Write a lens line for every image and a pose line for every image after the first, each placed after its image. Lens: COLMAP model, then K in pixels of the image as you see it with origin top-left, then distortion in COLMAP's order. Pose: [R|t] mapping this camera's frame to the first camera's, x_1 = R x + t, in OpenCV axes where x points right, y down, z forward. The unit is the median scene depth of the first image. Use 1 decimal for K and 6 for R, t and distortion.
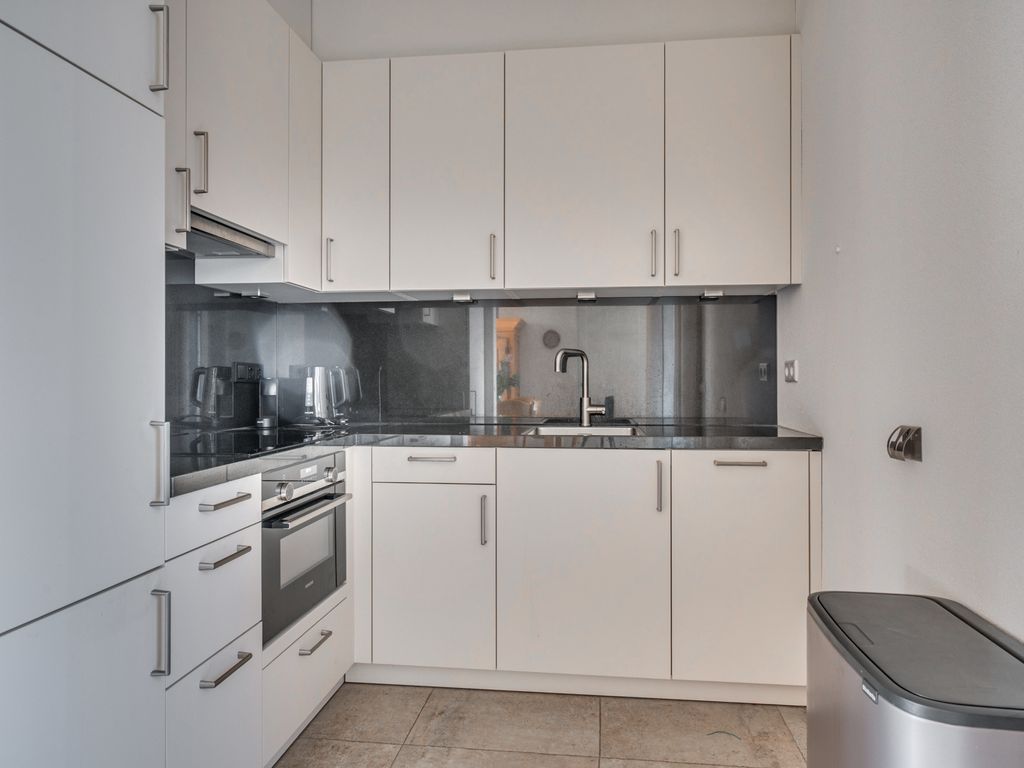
lens RADIAL K [[717.1, 0, 512.9], [0, 717.1, 372.4], [0, 0, 1]] dist [-0.003144, -0.001589]
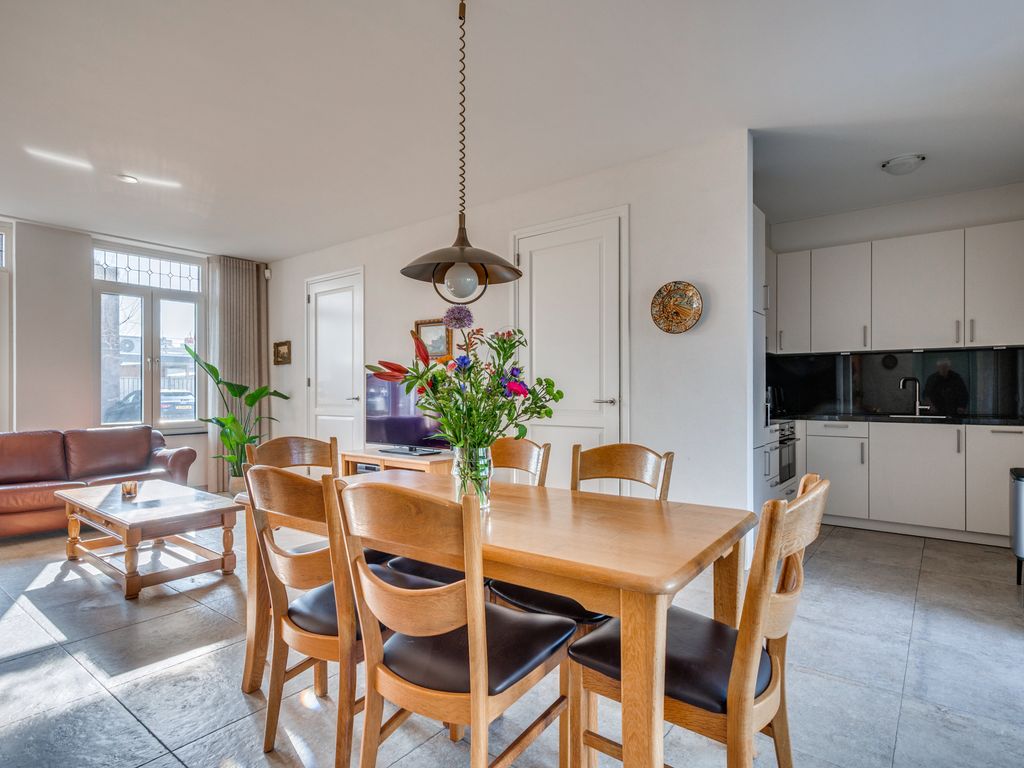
lens RADIAL K [[554.3, 0, 512.3], [0, 554.3, 387.5], [0, 0, 1]] dist [0.002794, 0.000435]
pose [[0.860184, 0.000757, -0.509983, -0.093760], [0.000984, 0.999995, 0.003145, -0.011185], [0.509983, -0.003207, 0.860179, -1.046760]]
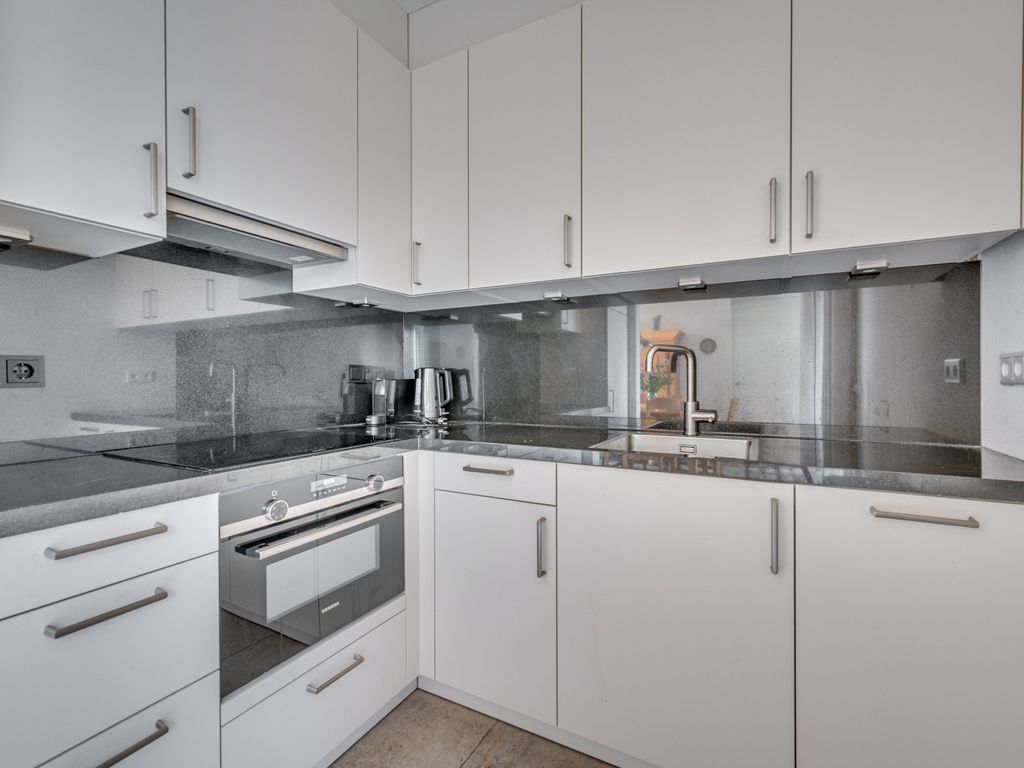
lens RADIAL K [[477.1, 0, 510.2], [0, 477.1, 379.4], [0, 0, 1]] dist [0.002431, -0.000070]
pose [[0.929925, -0.000157, -0.367750, 0.124016], [0.003957, 0.999946, 0.009579, 0.002248], [0.367729, -0.010363, 0.929875, 0.437089]]
